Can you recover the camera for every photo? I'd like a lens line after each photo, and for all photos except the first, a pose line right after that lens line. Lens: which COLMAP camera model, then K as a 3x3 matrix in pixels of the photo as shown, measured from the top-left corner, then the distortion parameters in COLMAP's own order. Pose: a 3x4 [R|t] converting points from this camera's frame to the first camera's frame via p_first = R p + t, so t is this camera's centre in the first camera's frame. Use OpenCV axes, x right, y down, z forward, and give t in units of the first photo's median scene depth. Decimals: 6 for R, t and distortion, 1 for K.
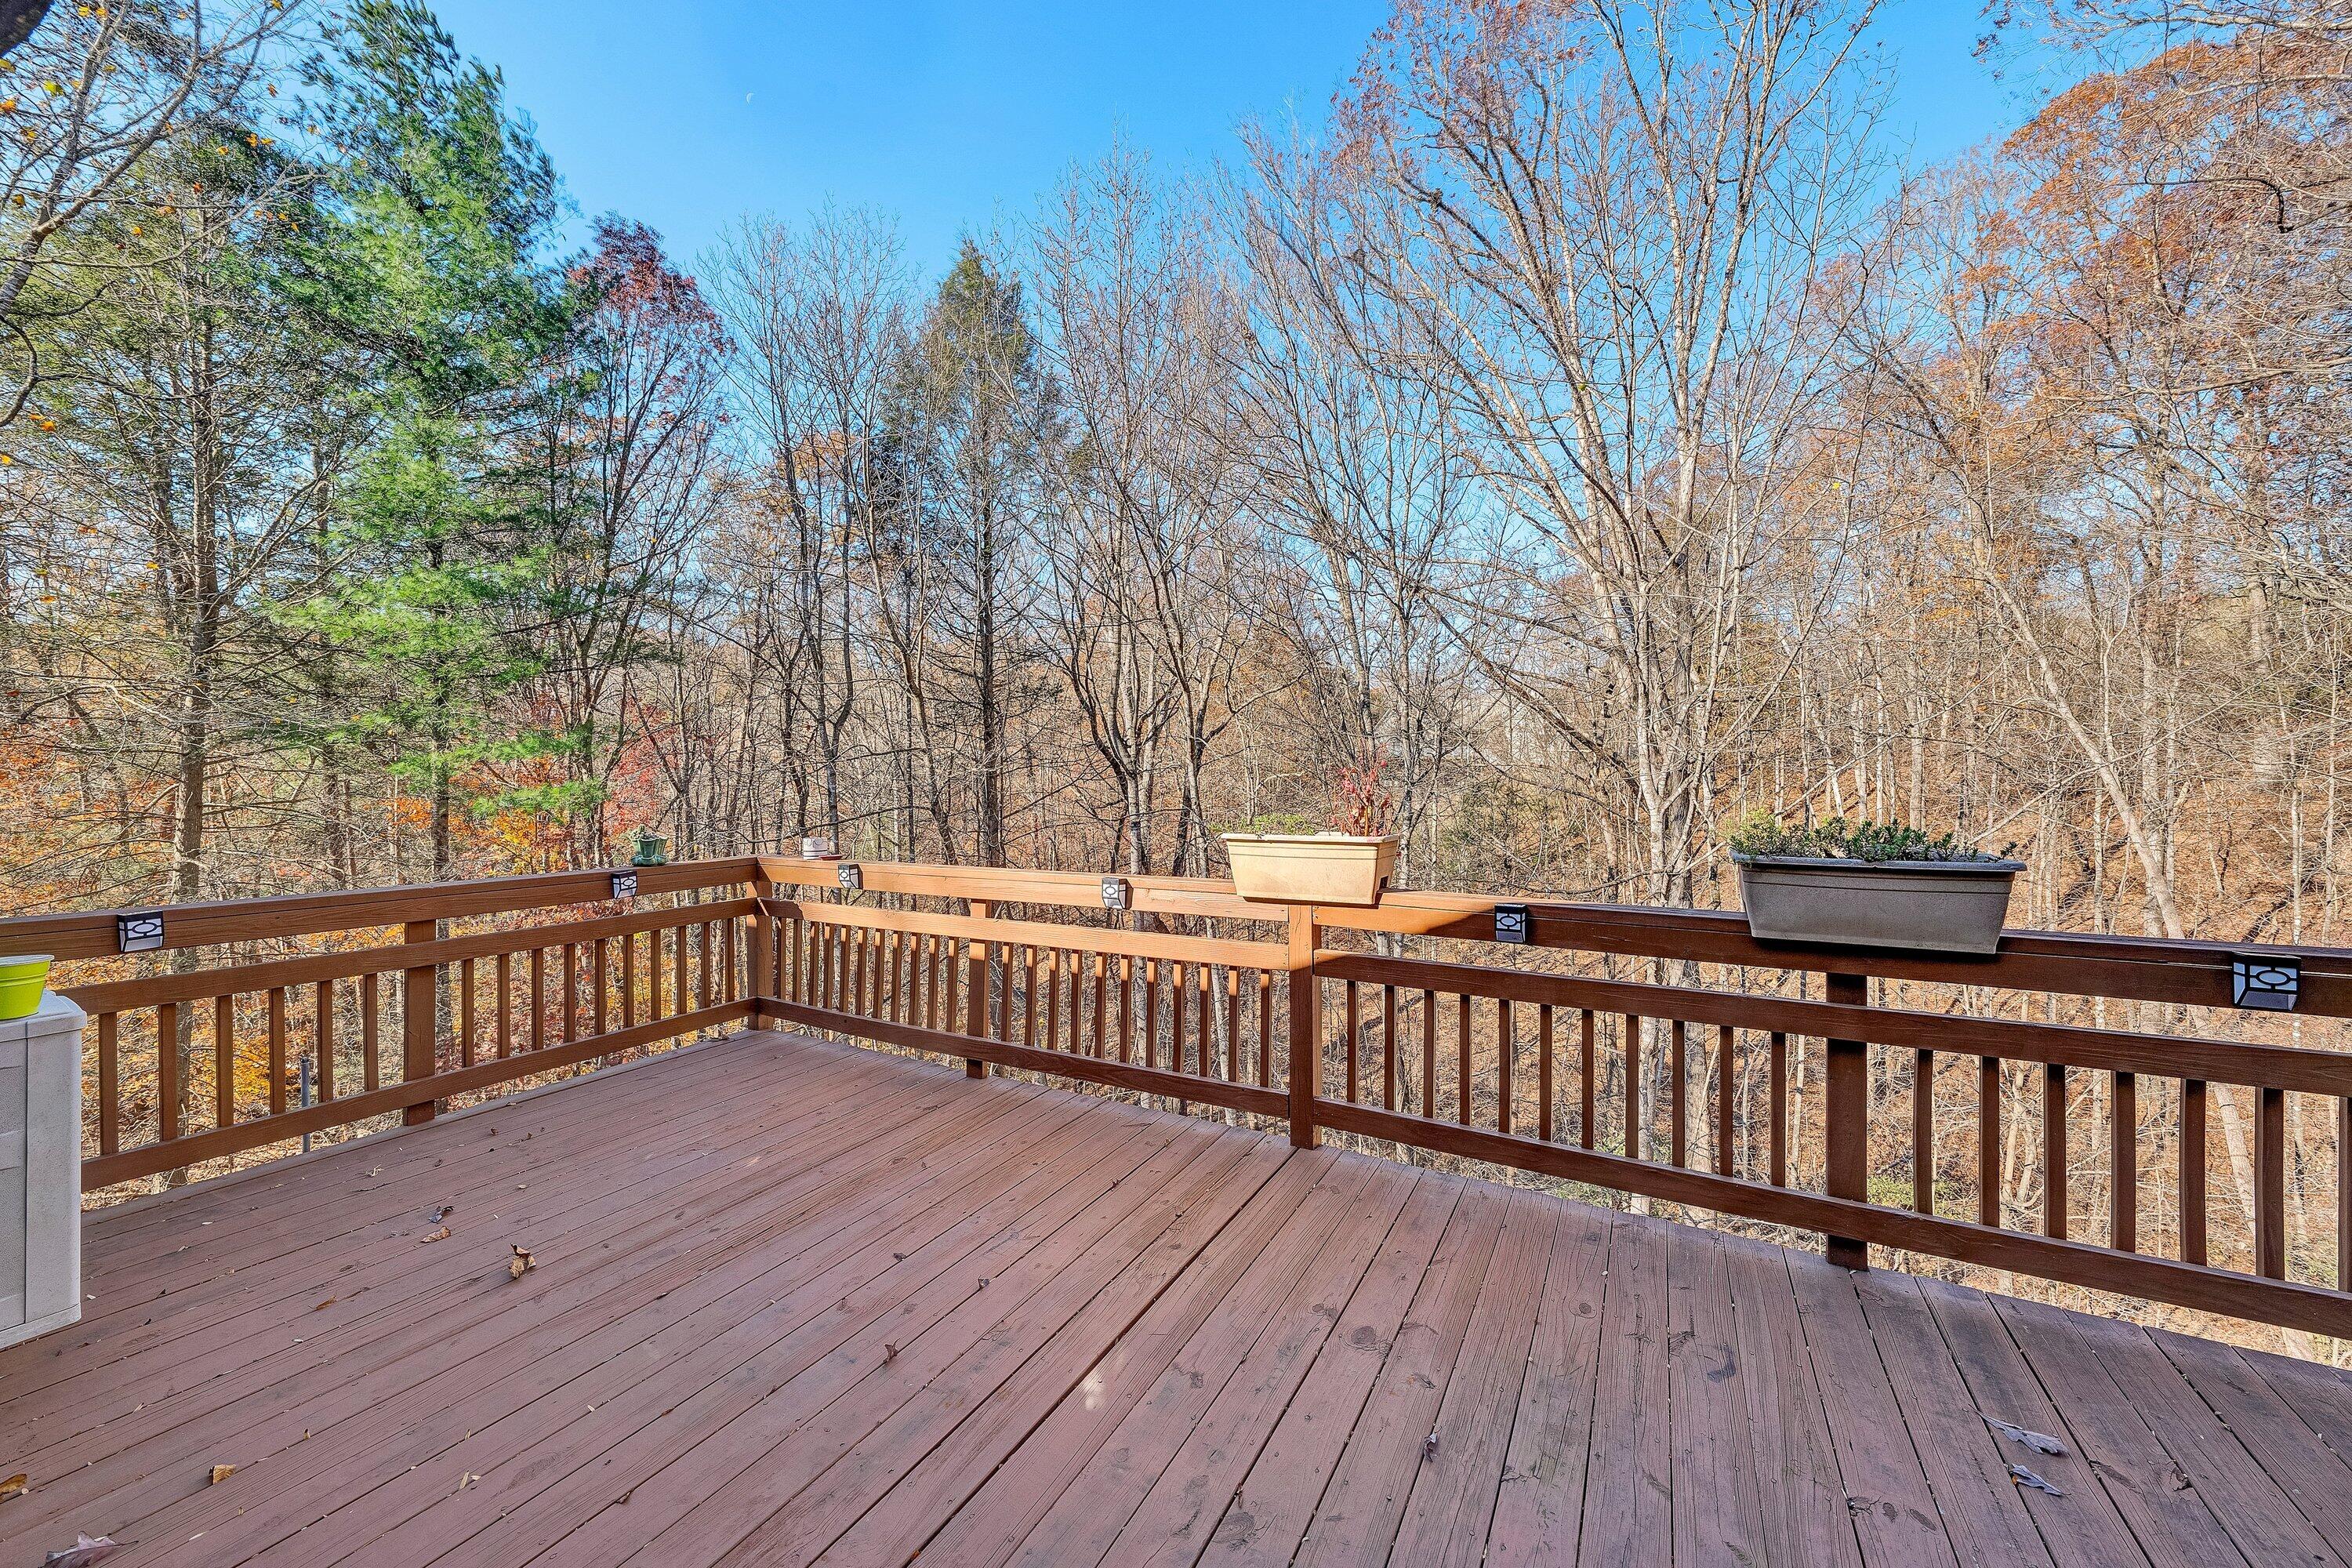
lens RADIAL K [[865.2, 0, 1168.9], [0, 865.2, 783.2], [0, 0, 1]] dist [-0.013181, 0.000026]
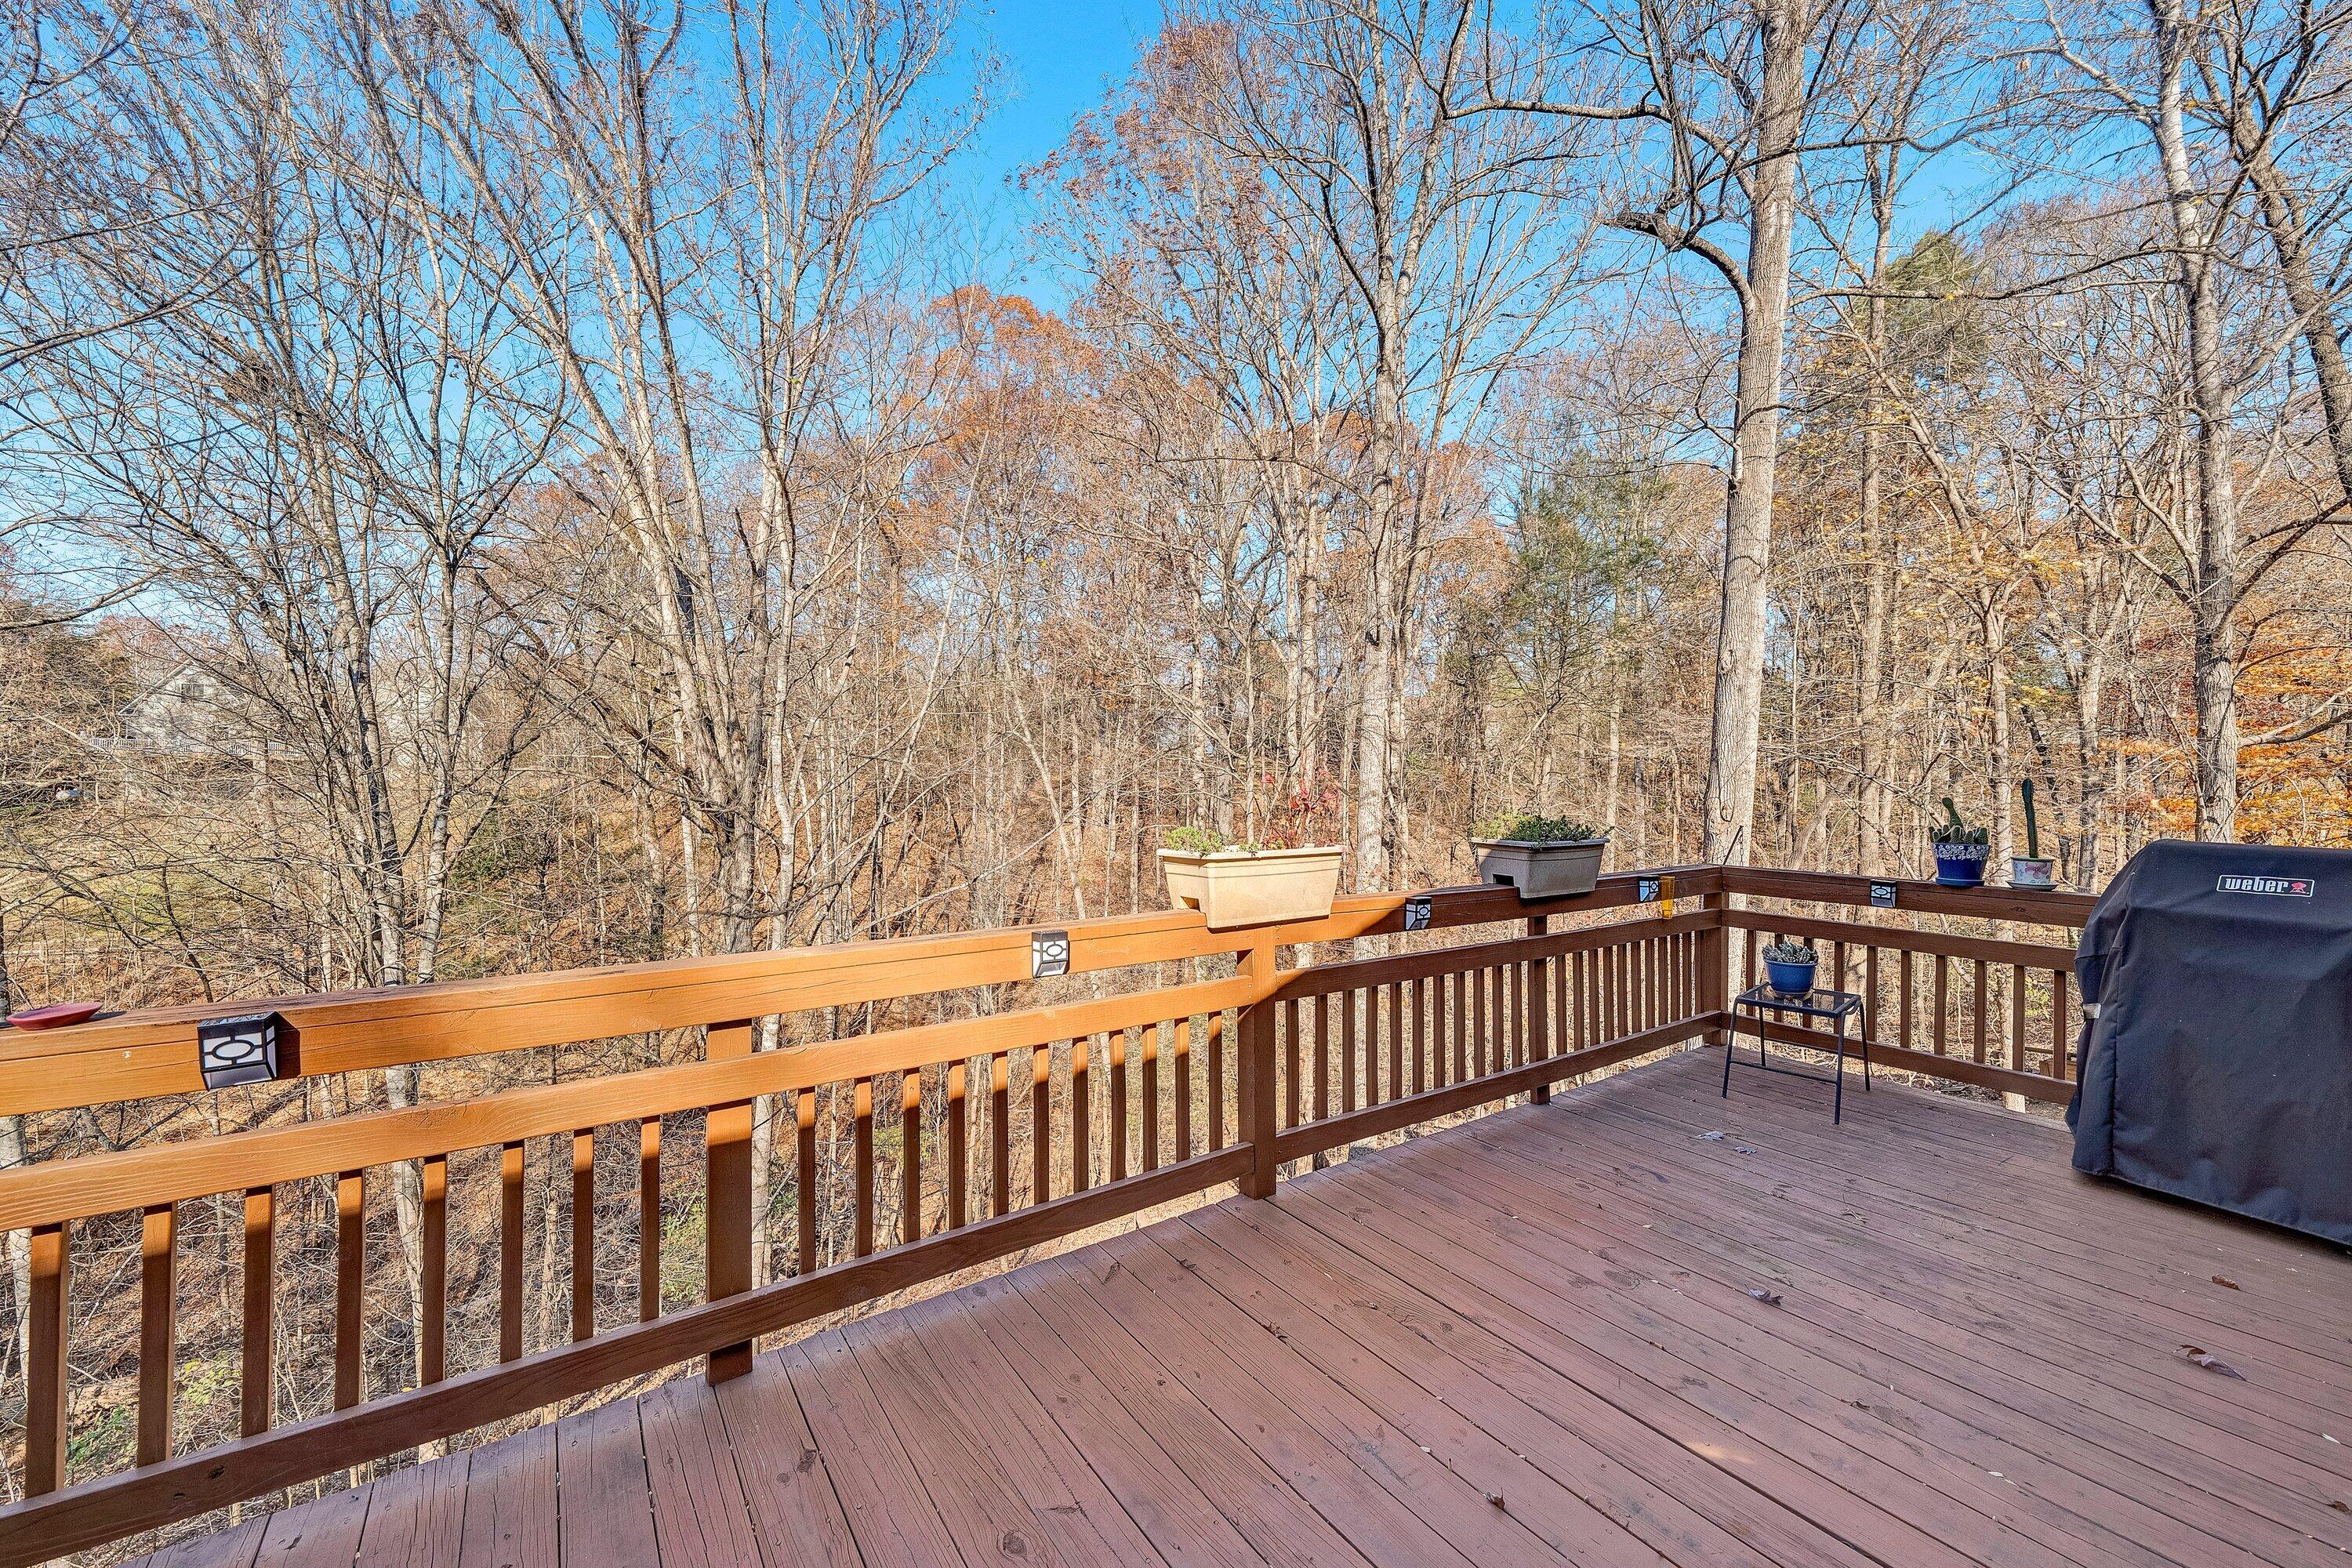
lens RADIAL K [[904.4, 0, 1187.6], [0, 904.4, 788.6], [0, 0, 1]] dist [-0.002696, -0.000450]
pose [[0.419851, 0.007686, 0.907560, -0.923151], [-0.003825, 0.999970, -0.006699, 0.005670], [-0.907585, -0.000659, 0.419868, 0.853799]]
